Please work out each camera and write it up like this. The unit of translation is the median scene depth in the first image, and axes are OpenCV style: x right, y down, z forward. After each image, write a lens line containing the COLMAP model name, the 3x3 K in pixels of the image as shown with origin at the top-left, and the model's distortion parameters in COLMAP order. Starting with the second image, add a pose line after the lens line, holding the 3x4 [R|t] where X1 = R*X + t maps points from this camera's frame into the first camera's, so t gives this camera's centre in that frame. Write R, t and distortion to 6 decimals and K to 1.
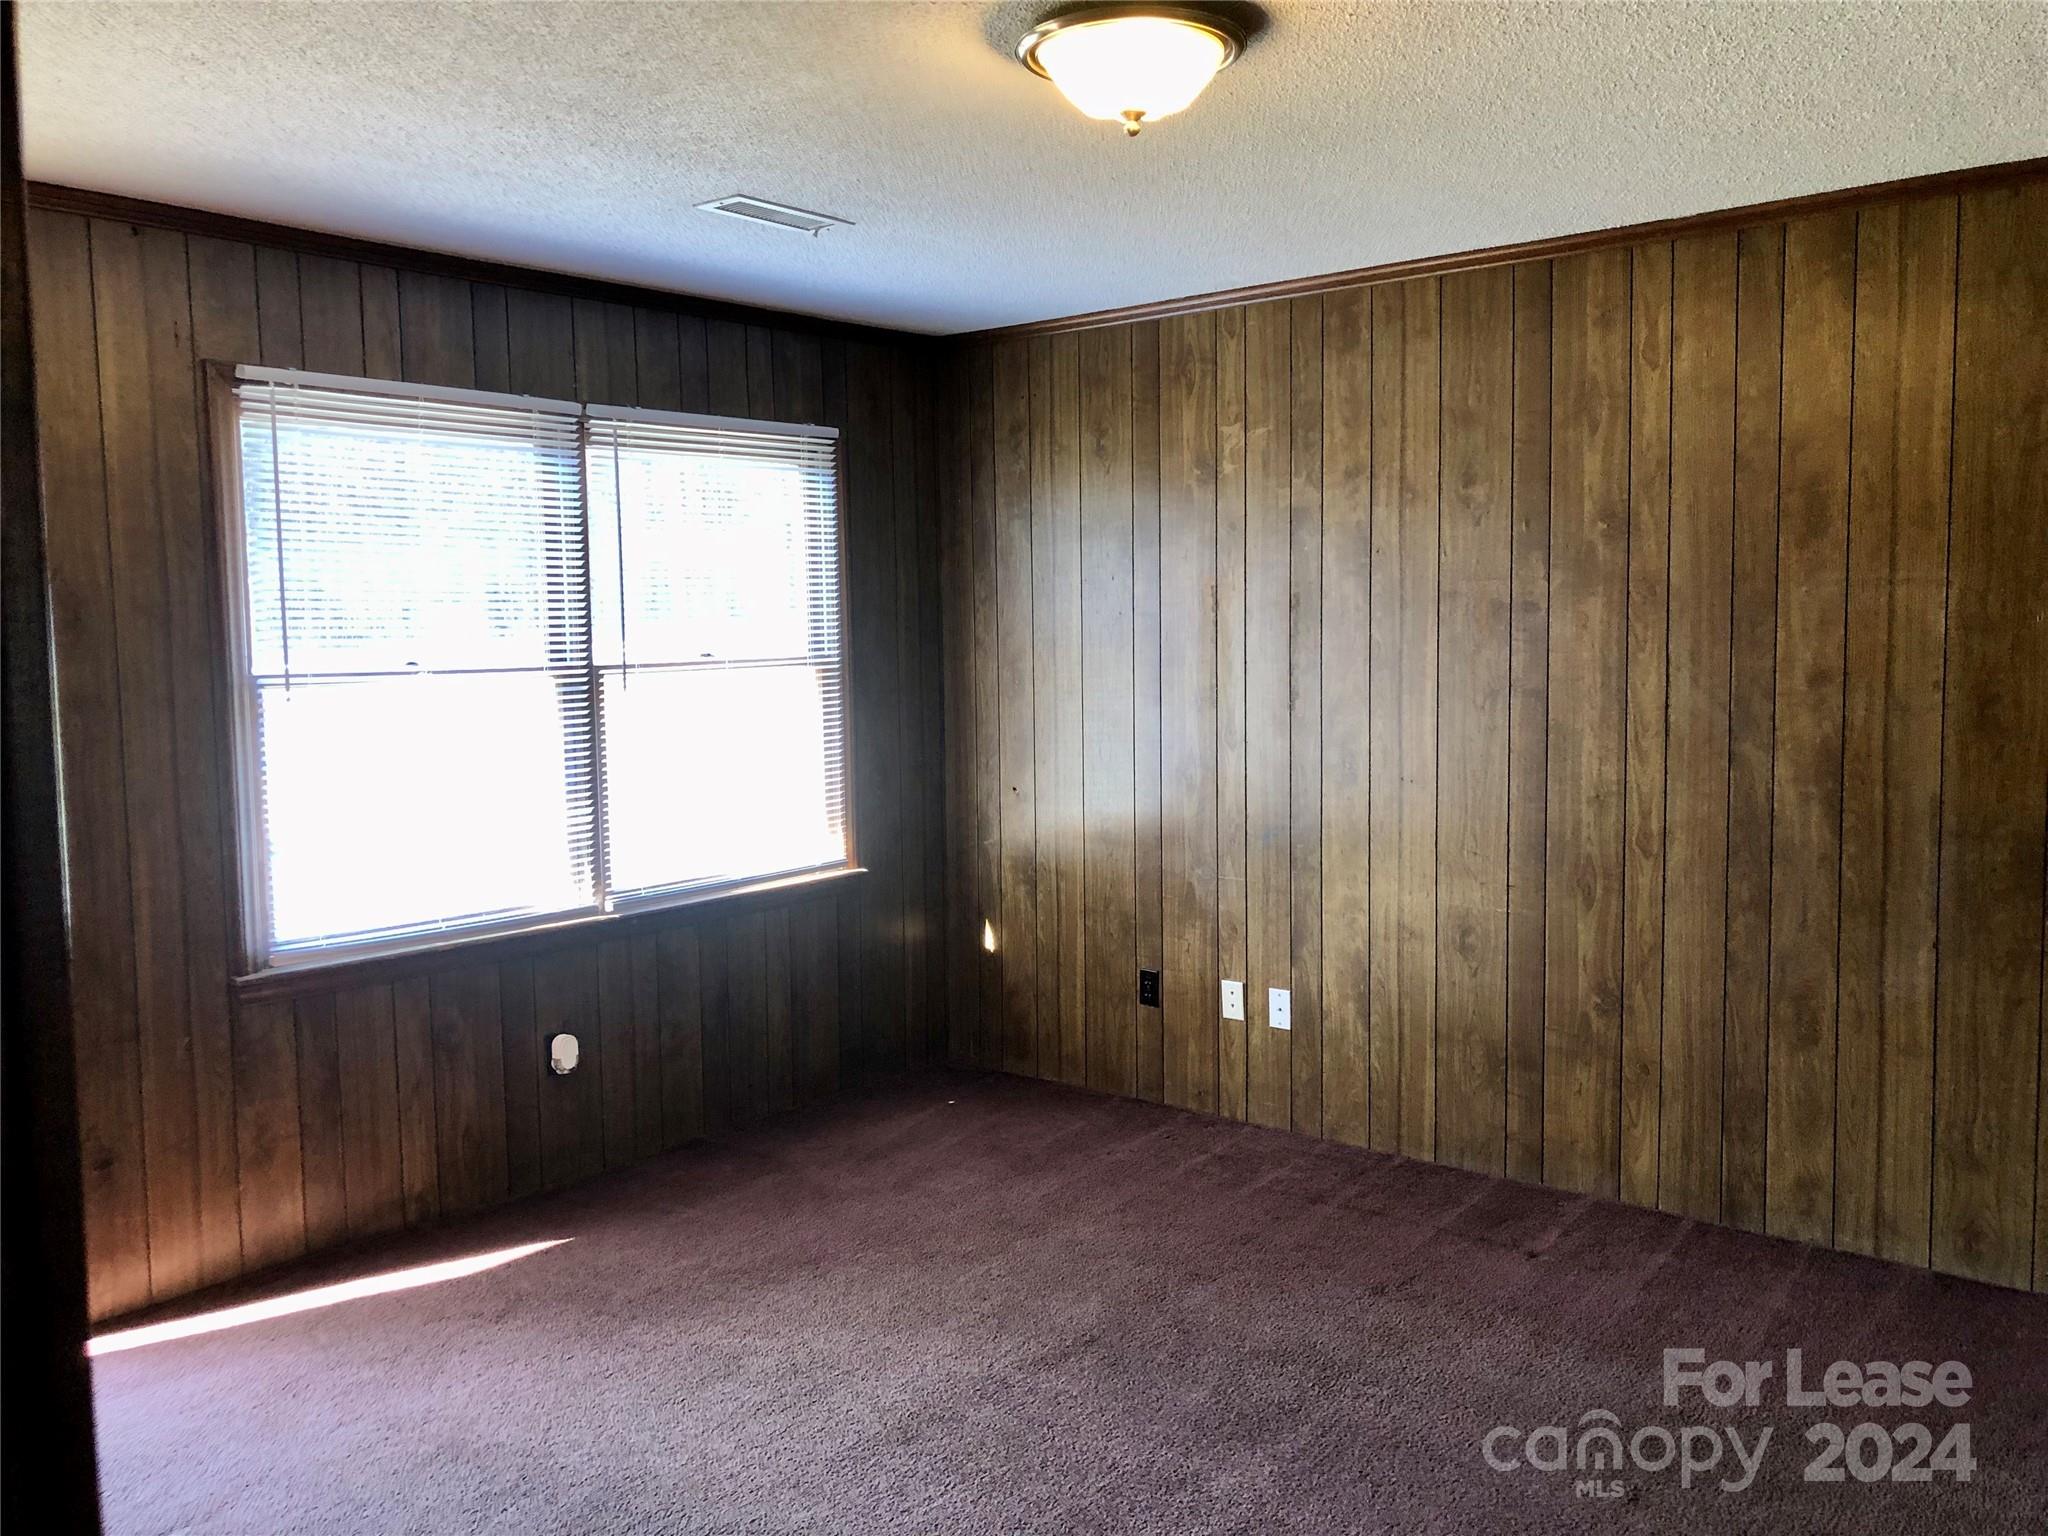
lens RADIAL K [[1678.8, 0, 997.0], [0, 1678.8, 717.4], [0, 0, 1]] dist [0.014773, -0.007330]
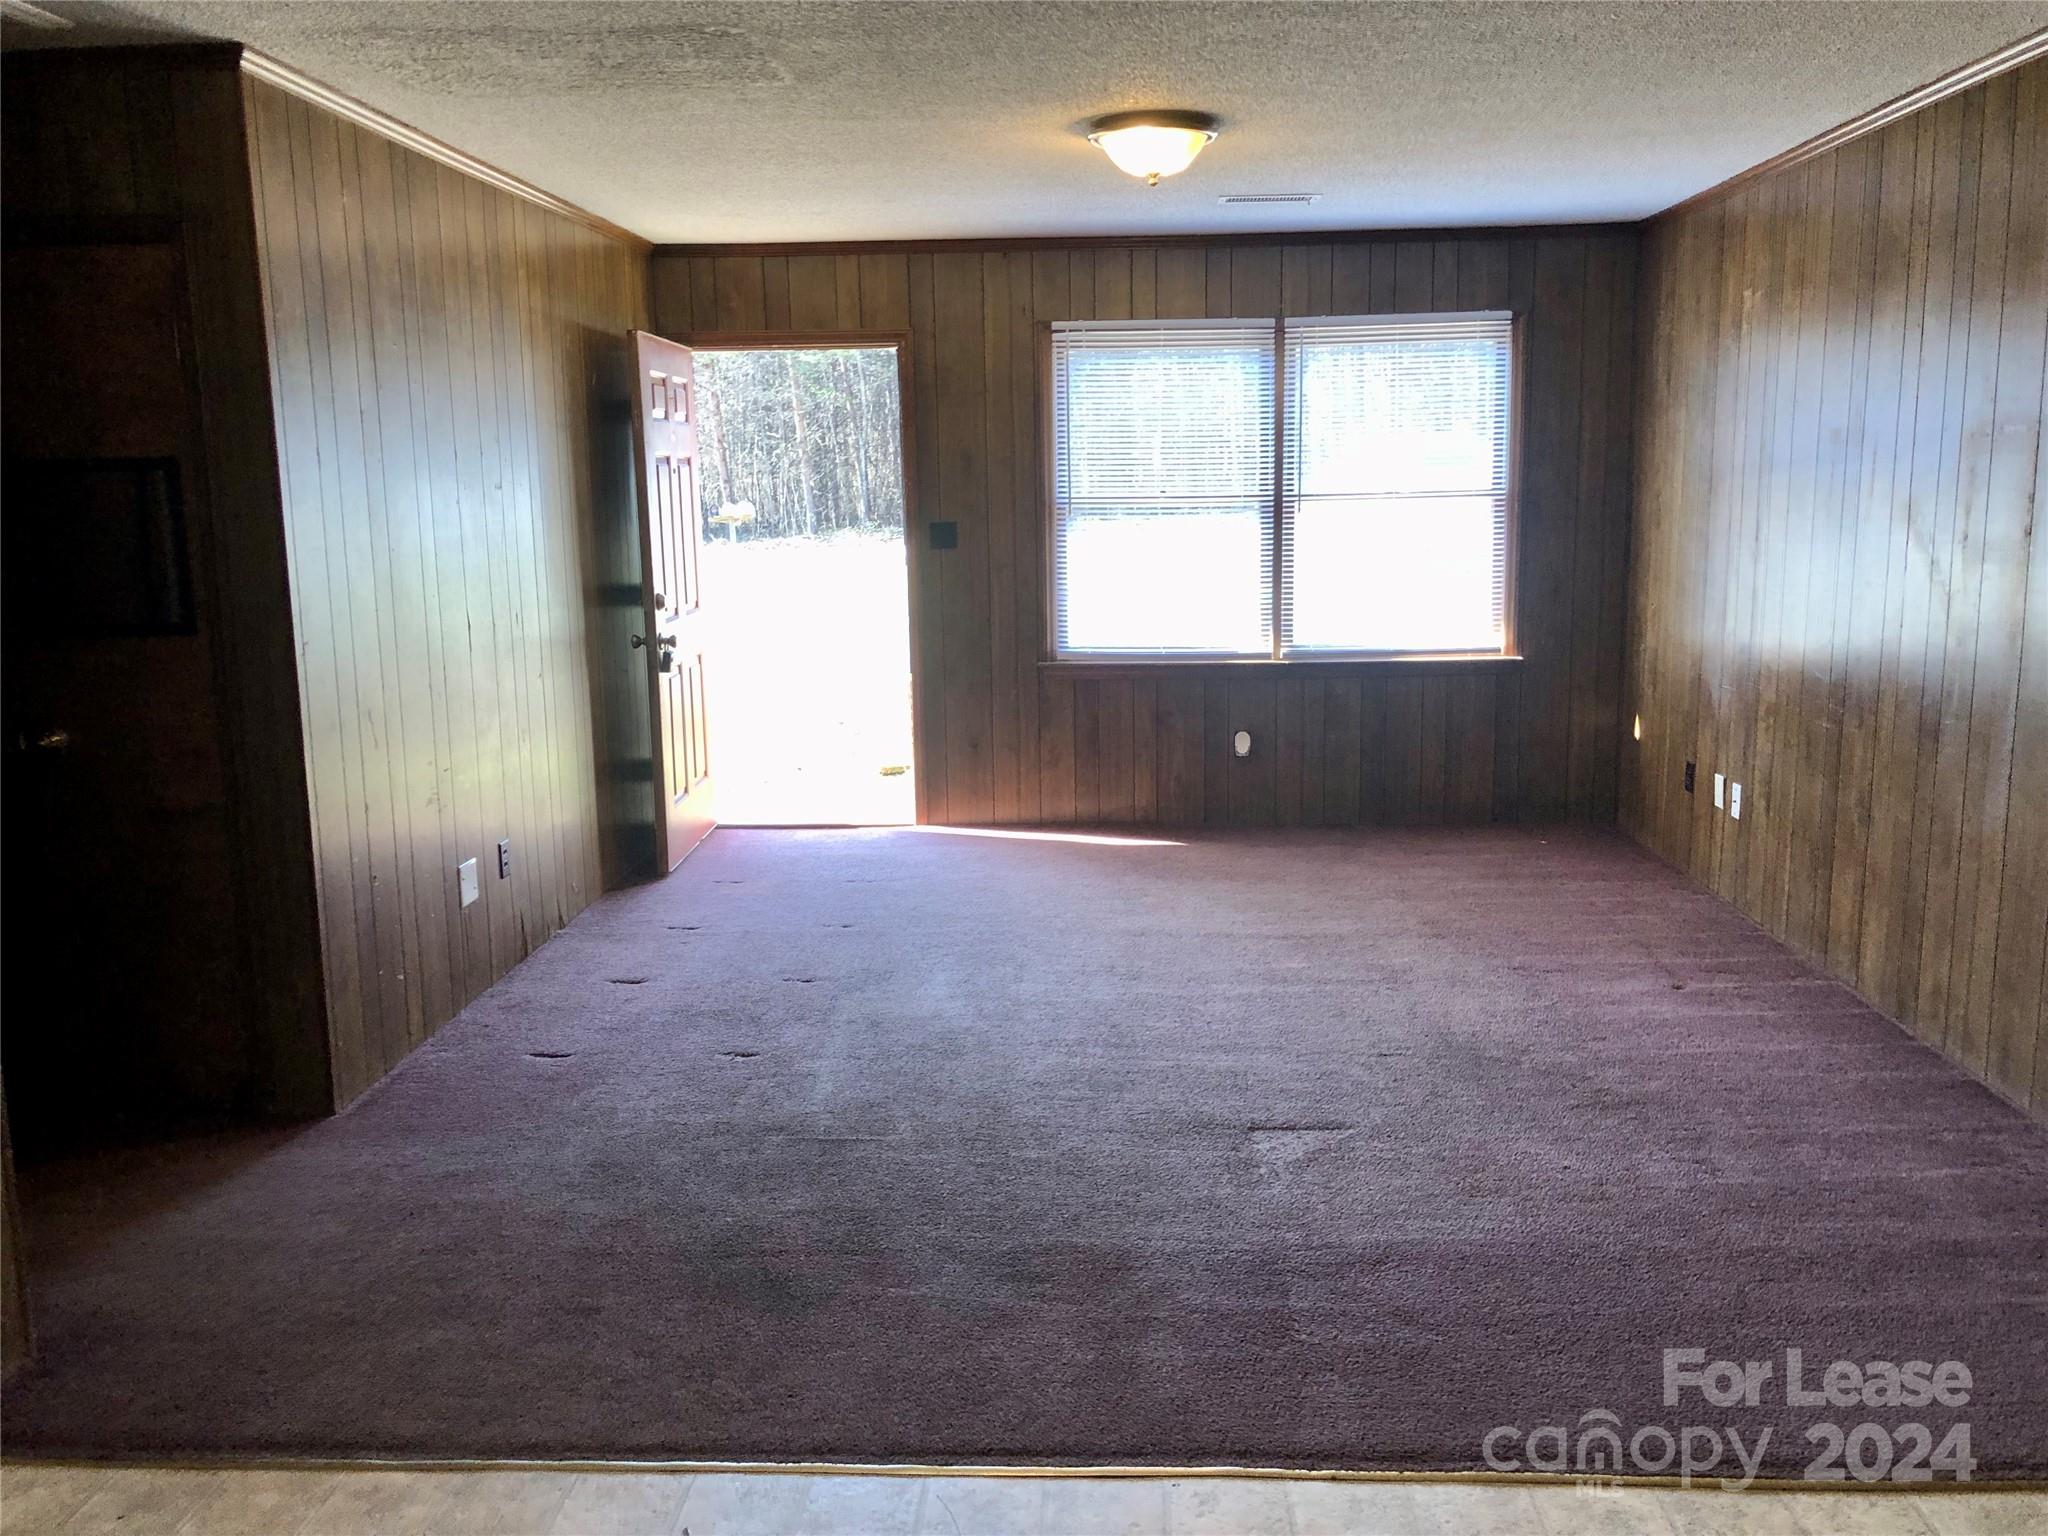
lens RADIAL K [[1678.8, 0, 1022.6], [0, 1678.8, 773.8], [0, 0, 1]] dist [0.014773, -0.007330]
pose [[0.592392, 0.146282, -0.792258, 0.853748], [-0.037954, 0.987353, 0.153926, -0.006705], [0.804755, -0.061115, 0.590452, -0.095292]]
